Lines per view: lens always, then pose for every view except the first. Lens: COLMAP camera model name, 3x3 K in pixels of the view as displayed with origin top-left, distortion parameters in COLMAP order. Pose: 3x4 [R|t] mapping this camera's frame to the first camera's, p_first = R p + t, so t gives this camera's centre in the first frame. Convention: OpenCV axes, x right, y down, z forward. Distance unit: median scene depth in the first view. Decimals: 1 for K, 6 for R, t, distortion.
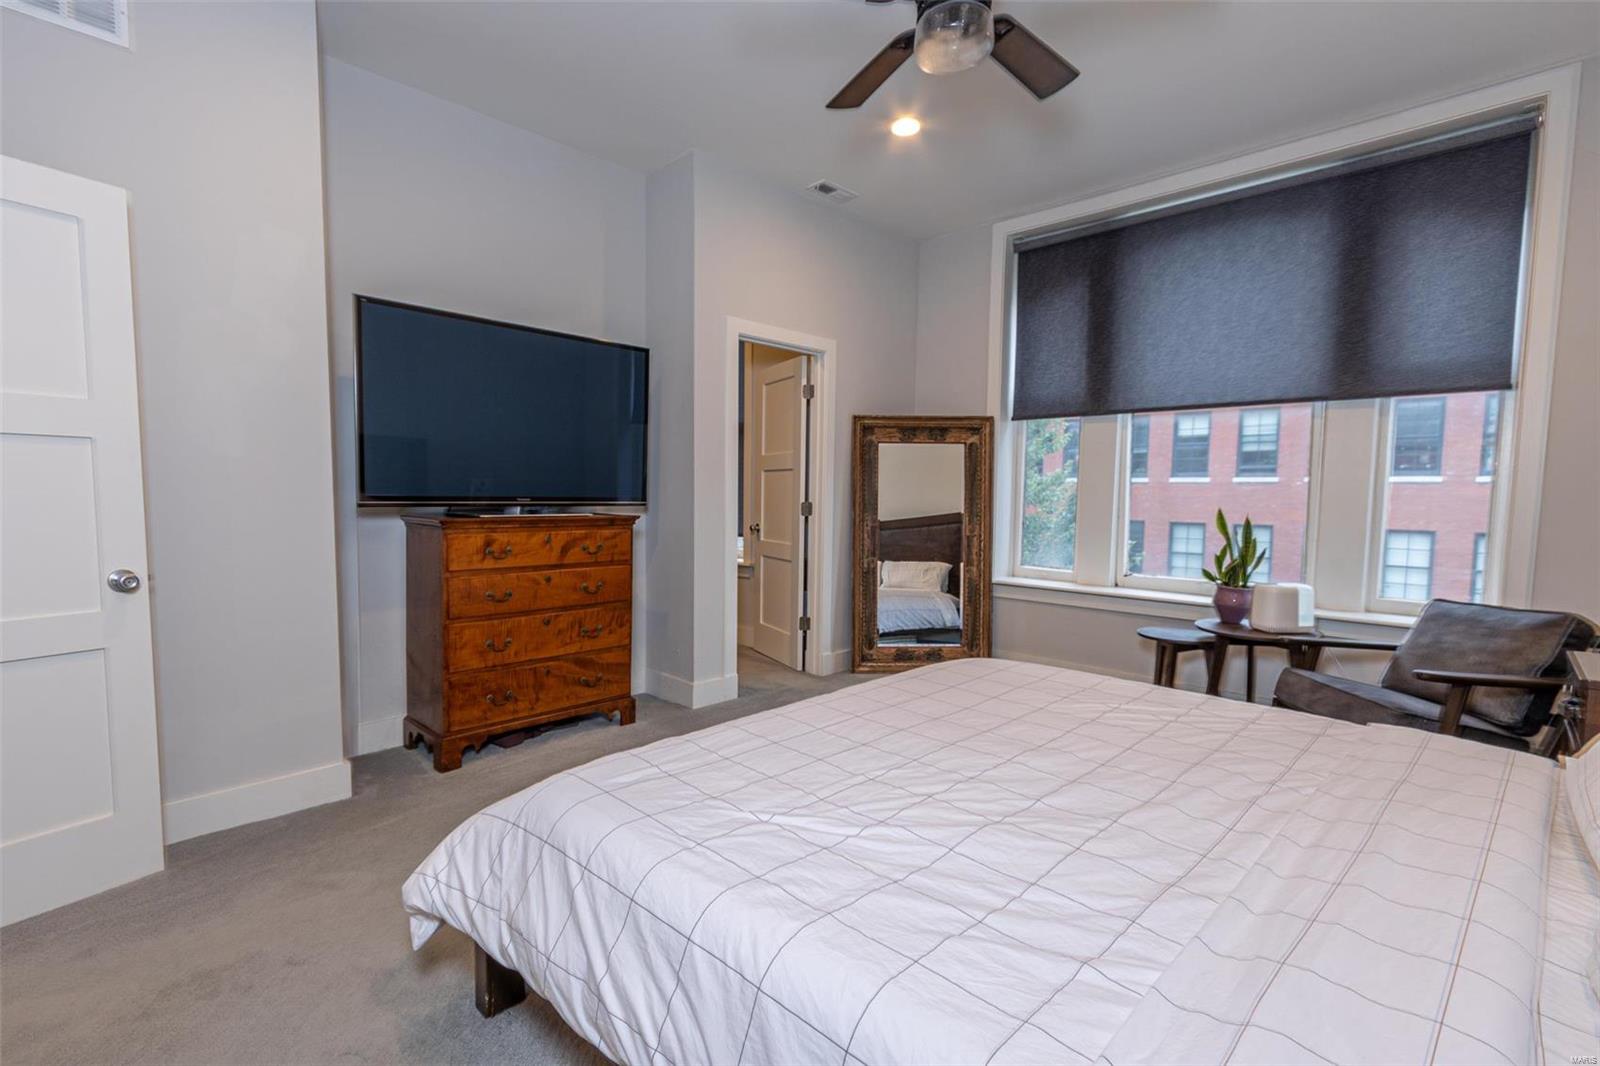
lens RADIAL K [[728.0, 0, 805.9], [0, 728.0, 548.6], [0, 0, 1]] dist [0.001496, -0.001098]
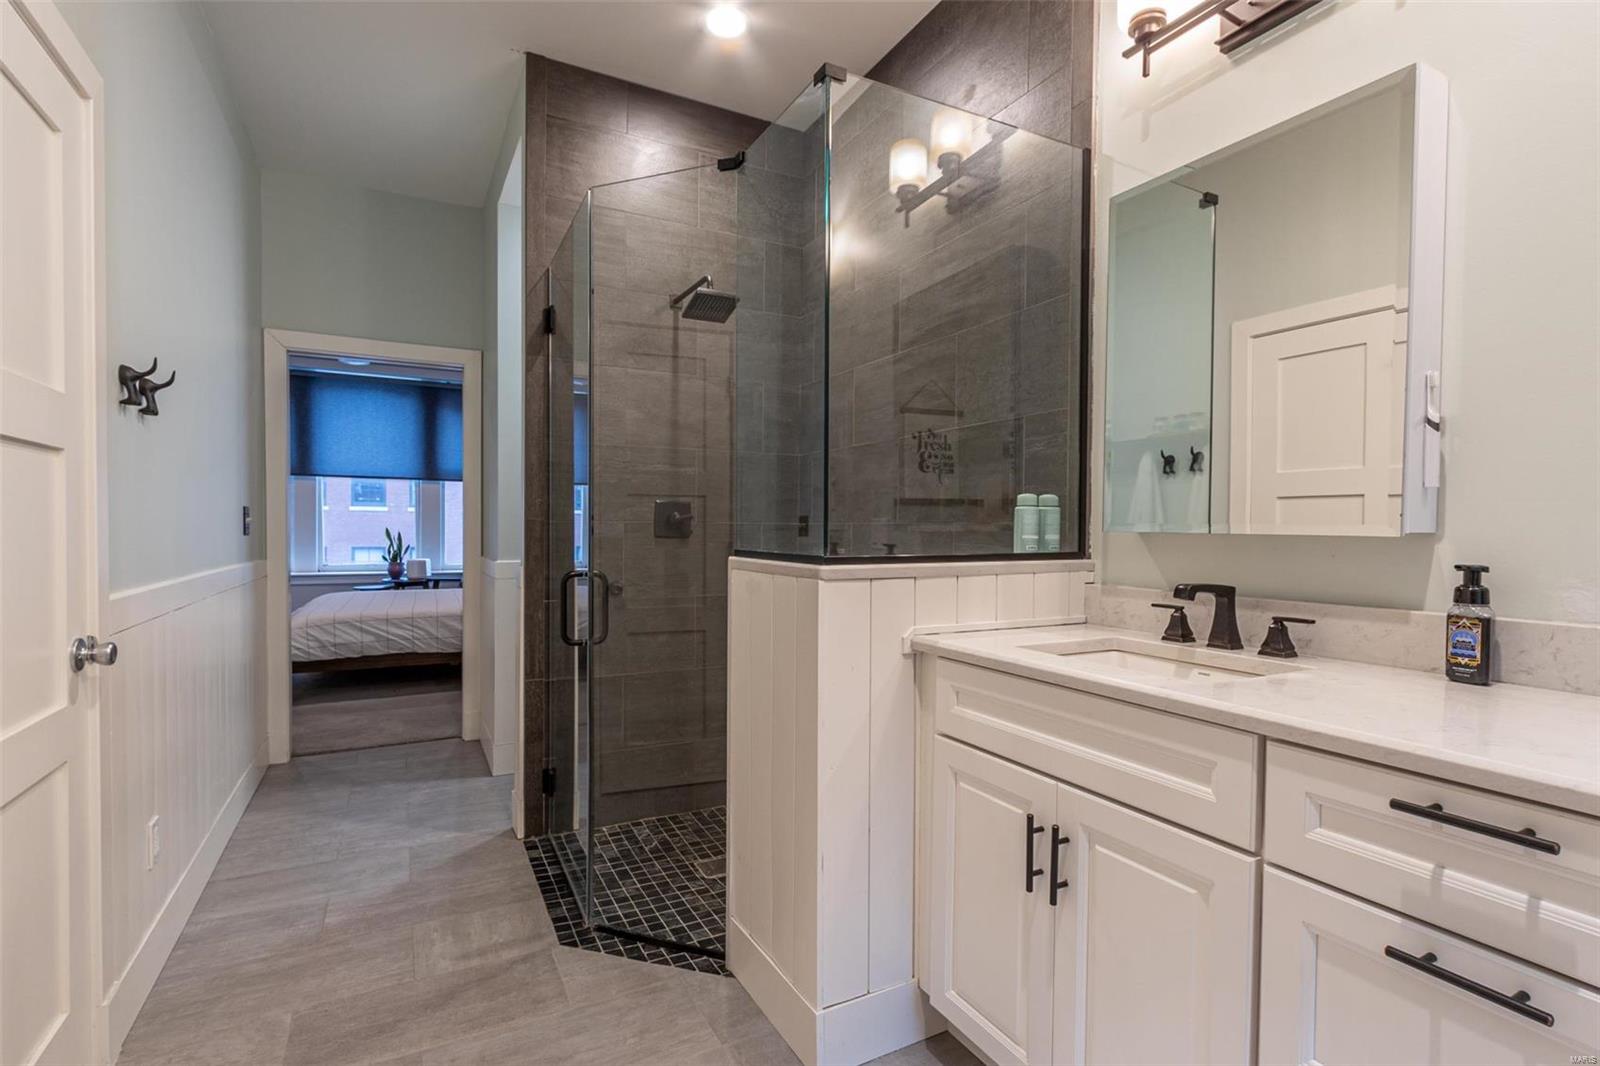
lens RADIAL K [[752.4, 0, 786.7], [0, 752.4, 546.7], [0, 0, 1]] dist [0.005271, -0.004734]
pose [[0.325833, -0.031467, 0.944903, -0.956081], [0.067917, 0.997643, 0.009803, 0.050247], [-0.942985, 0.060981, 0.327202, -0.698121]]
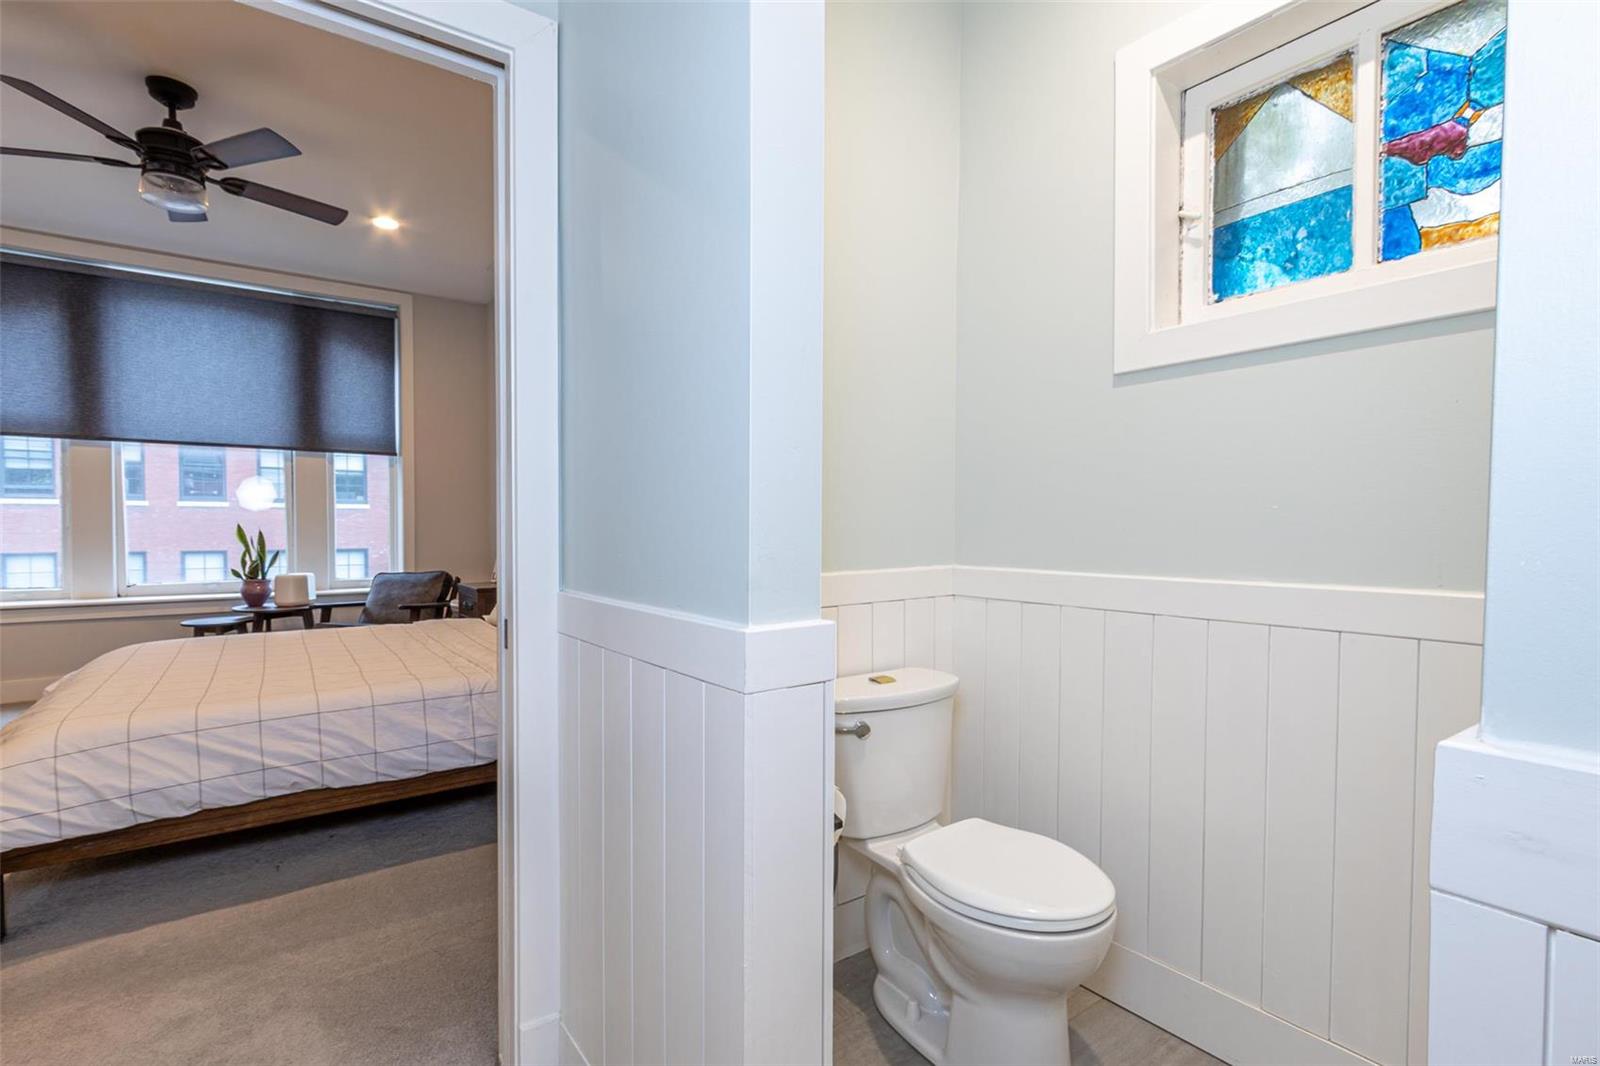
lens RADIAL K [[752.4, 0, 786.7], [0, 752.4, 546.7], [0, 0, 1]] dist [0.005271, -0.004734]
pose [[0.177974, -0.038748, 0.983272, -0.517531], [0.076714, 0.996730, 0.025393, 0.024515], [-0.981040, 0.070911, 0.180364, -0.202738]]
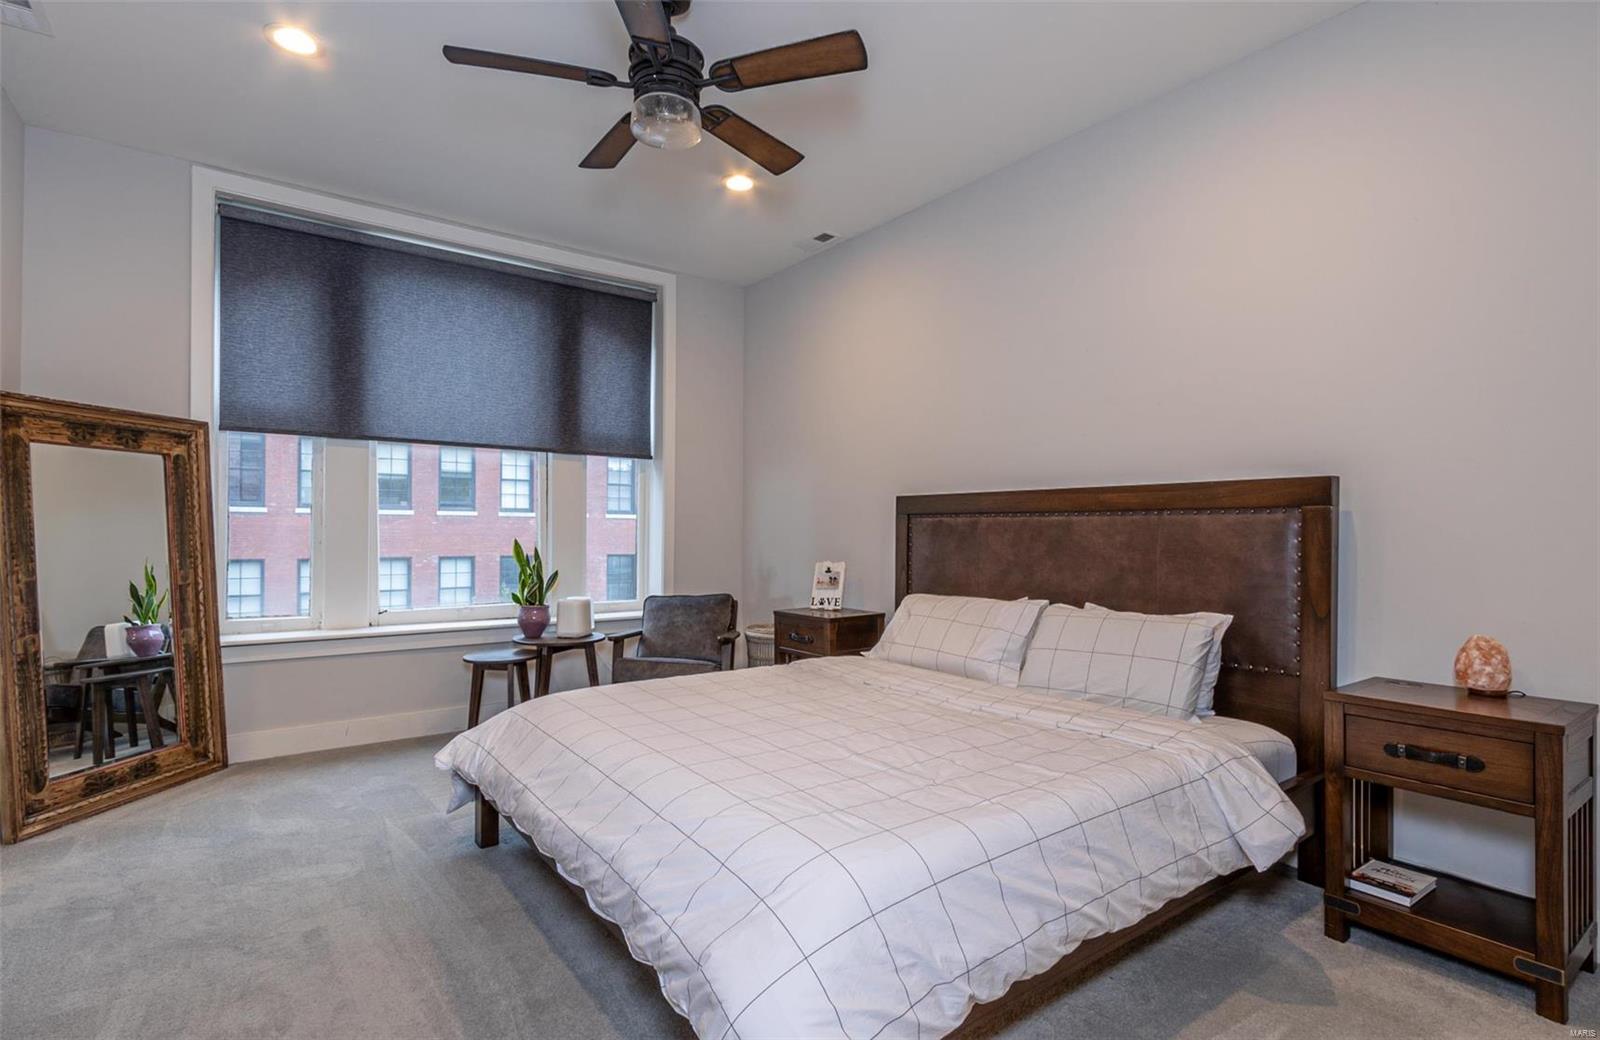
lens RADIAL K [[772.5, 0, 799.2], [0, 772.5, 537.4], [0, 0, 1]] dist [0.001631, -0.000086]
pose [[0.162933, -0.017041, 0.986490, -0.456117], [0.073285, 0.997298, 0.005123, -0.025834], [-0.983912, 0.071460, 0.163741, 0.304388]]
